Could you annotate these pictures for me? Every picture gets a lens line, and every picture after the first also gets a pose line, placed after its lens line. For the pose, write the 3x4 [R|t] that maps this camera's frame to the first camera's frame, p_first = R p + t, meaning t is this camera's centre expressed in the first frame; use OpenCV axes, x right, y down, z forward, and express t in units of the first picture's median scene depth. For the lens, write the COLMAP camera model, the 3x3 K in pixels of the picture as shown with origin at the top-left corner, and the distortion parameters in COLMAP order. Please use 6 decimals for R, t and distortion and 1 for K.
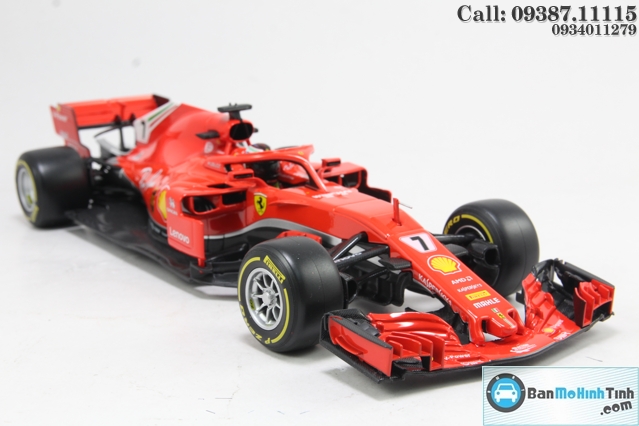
lens RADIAL K [[828.2, 0, 319.5], [0, 828.2, 213.0], [0, 0, 1]] dist [0.005356, -0.000118]
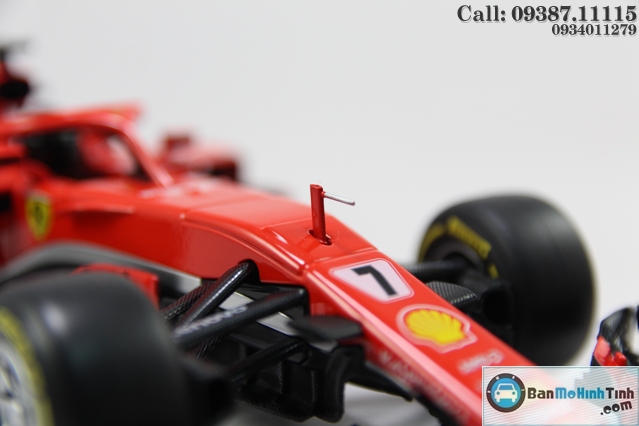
lens RADIAL K [[985.2, 0, 319.5], [0, 985.2, 213.0], [0, 0, 1]] dist [-0.070319, -0.032609]
pose [[0.989126, -0.022200, 0.145389, 0.013614], [0.028320, 0.998792, -0.040164, 0.019692], [-0.144321, 0.043845, 0.988559, 0.458370]]
